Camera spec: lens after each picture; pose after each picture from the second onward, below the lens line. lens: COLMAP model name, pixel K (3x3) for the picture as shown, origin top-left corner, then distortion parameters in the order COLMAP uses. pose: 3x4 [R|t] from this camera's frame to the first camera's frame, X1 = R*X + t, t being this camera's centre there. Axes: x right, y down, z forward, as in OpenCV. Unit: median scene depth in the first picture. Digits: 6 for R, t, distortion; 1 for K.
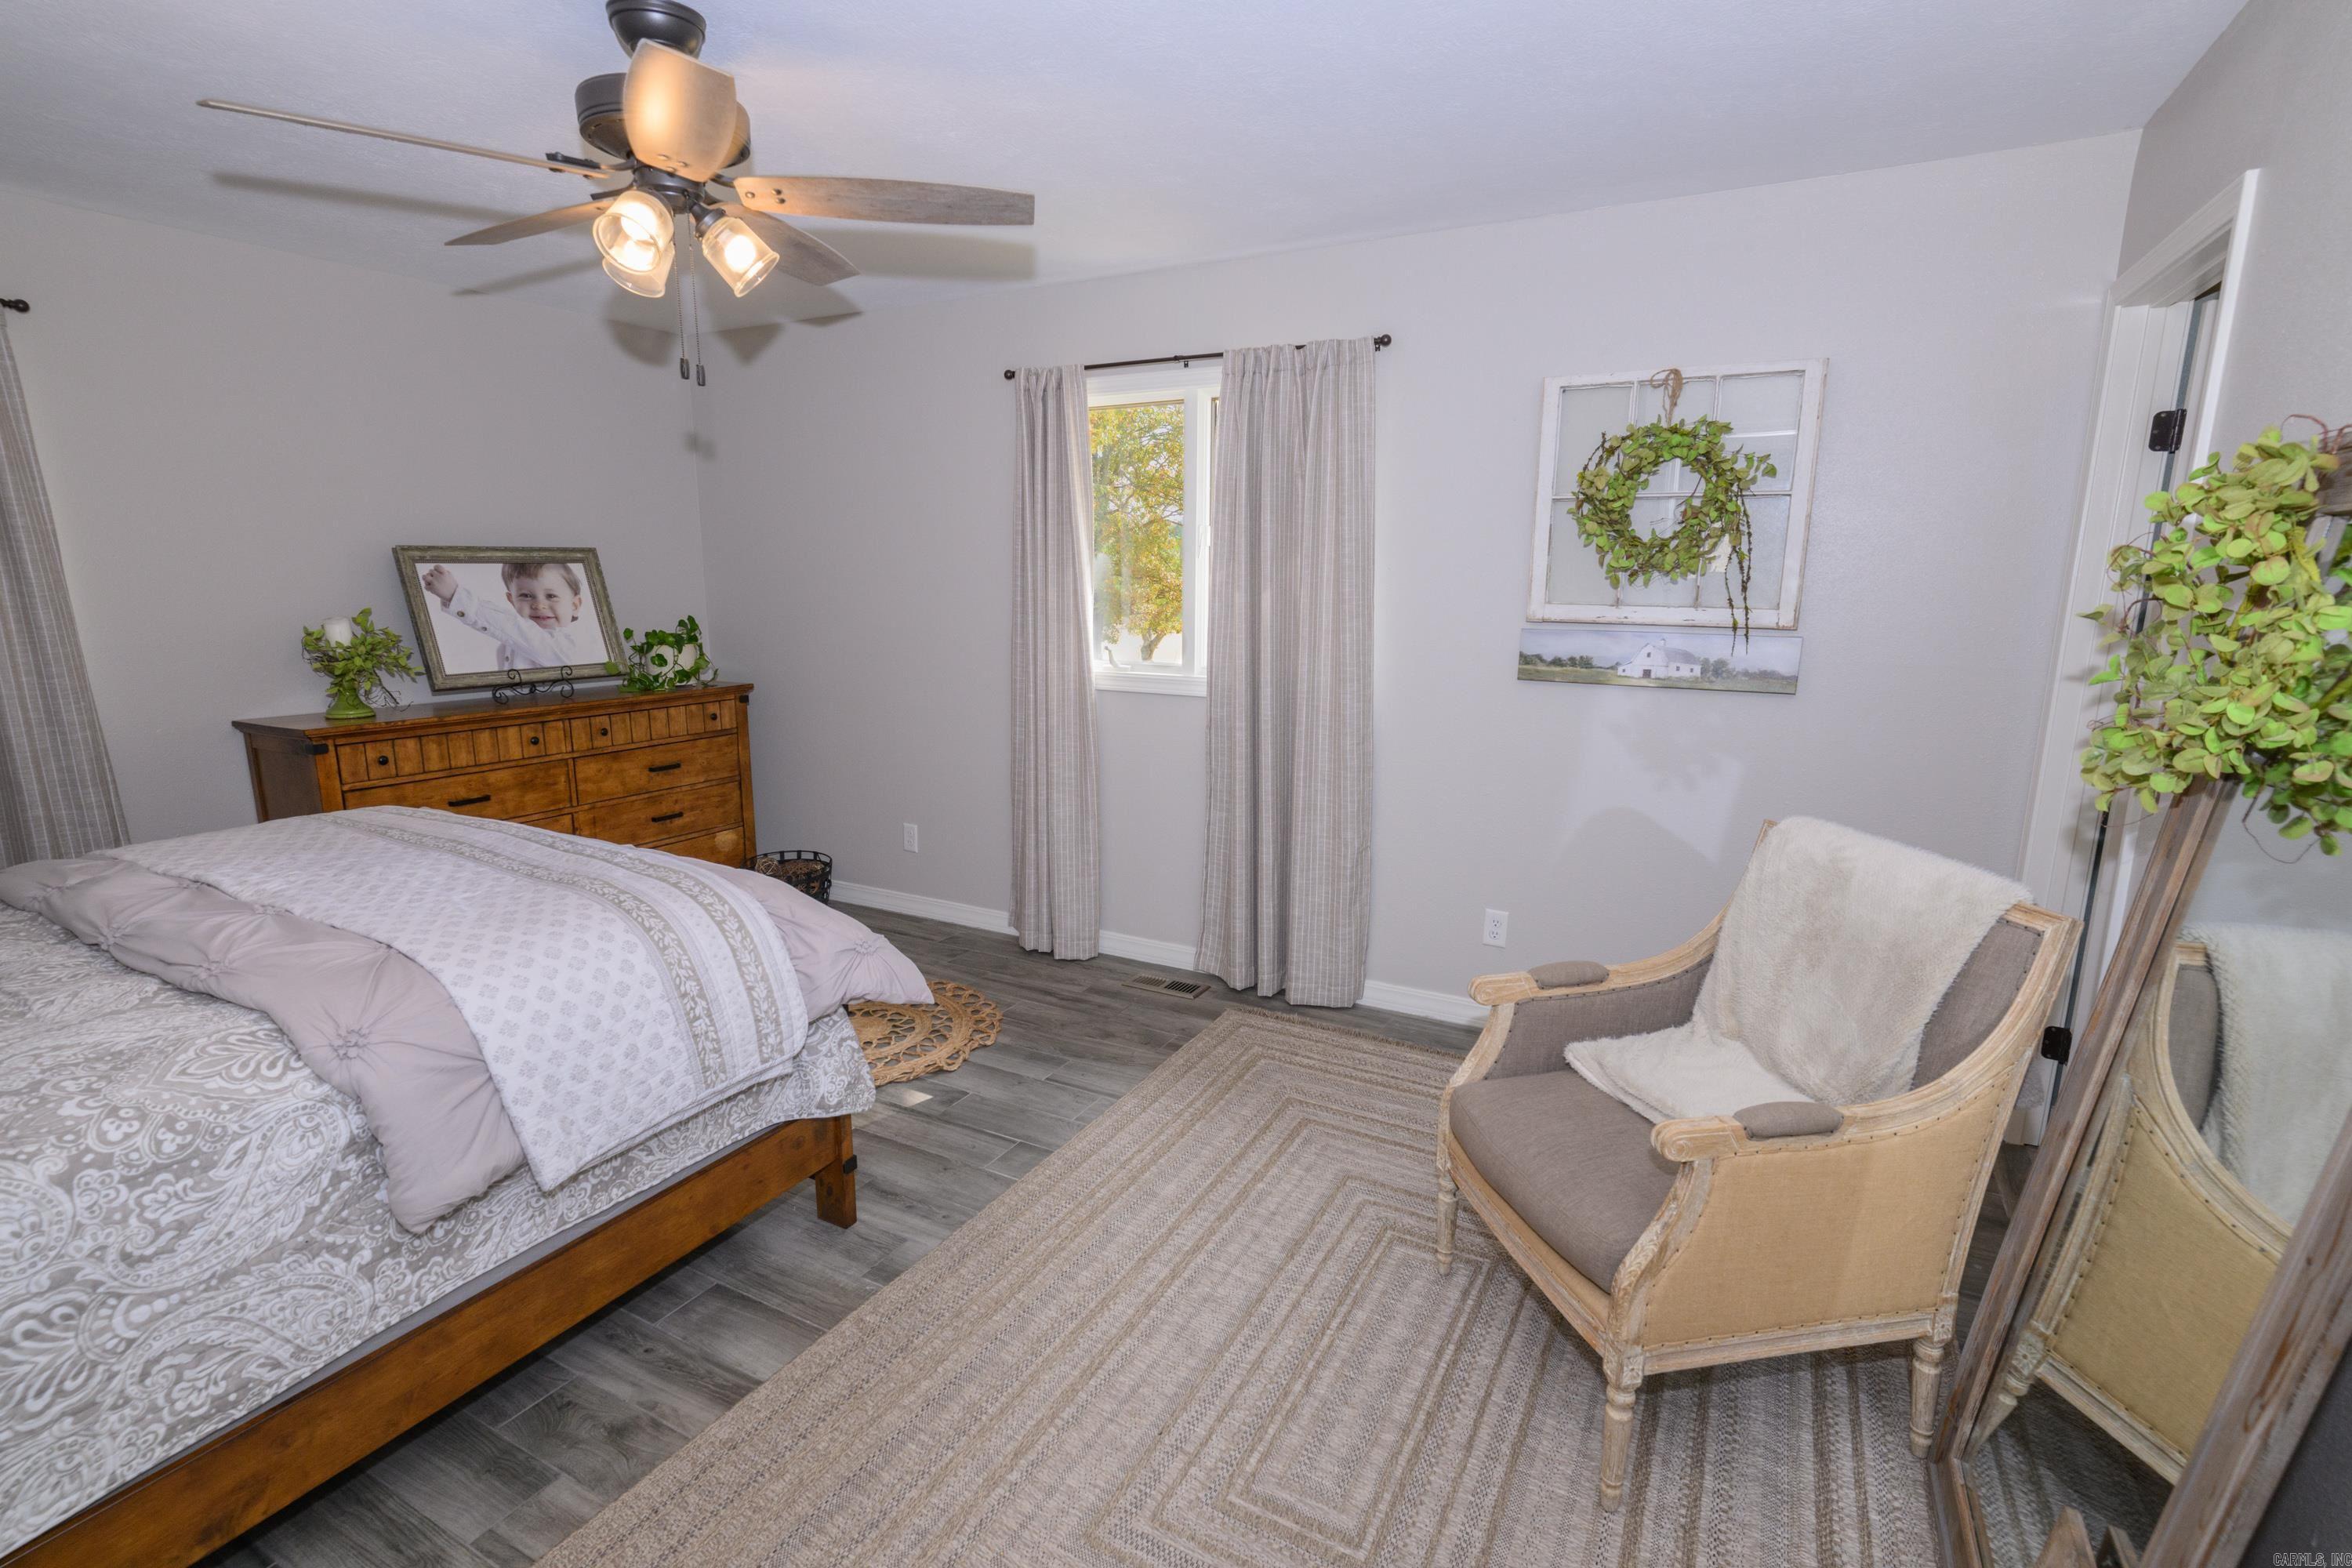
lens RADIAL K [[1111.7, 0, 1171.7], [0, 1111.7, 775.3], [0, 0, 1]] dist [-0.003887, 0.002444]
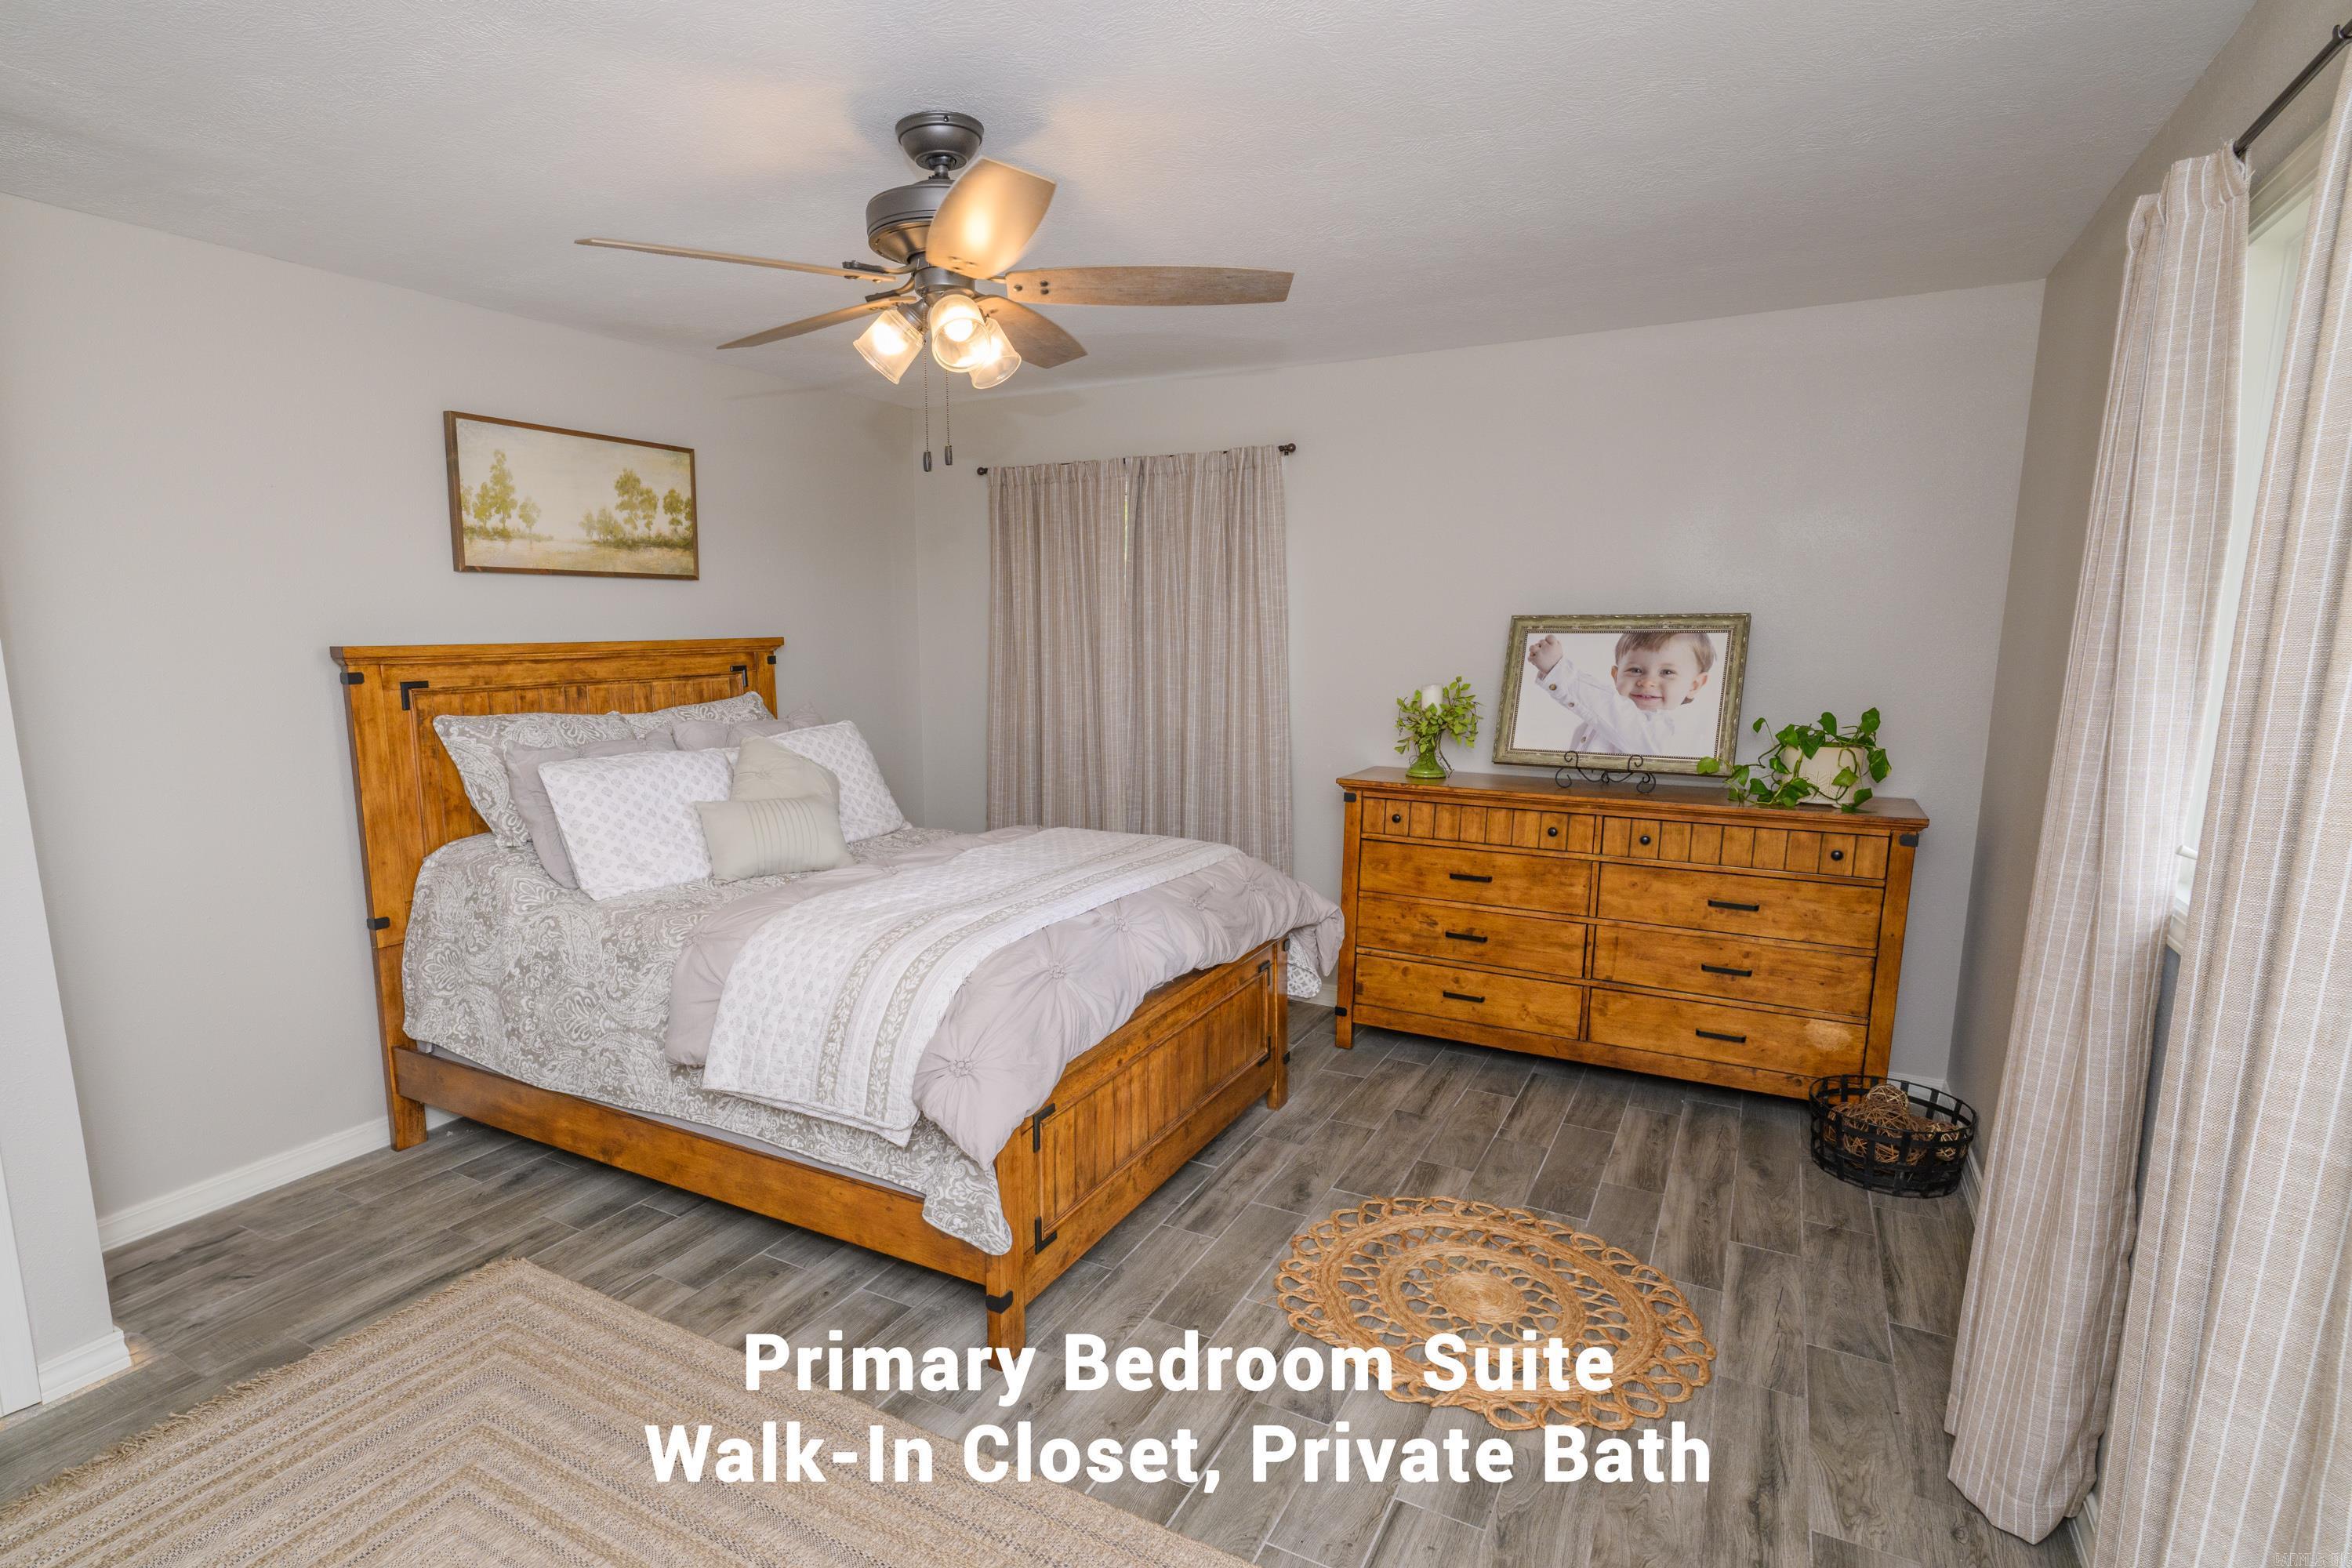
lens RADIAL K [[1184.4, 0, 1121.7], [0, 1184.4, 854.6], [0, 0, 1]] dist [-0.000589, 0.002979]
pose [[-0.015401, 0.183174, -0.982960, 0.371168], [-0.185584, 0.965471, 0.182823, -0.123271], [0.982508, 0.185237, 0.019125, 0.645241]]
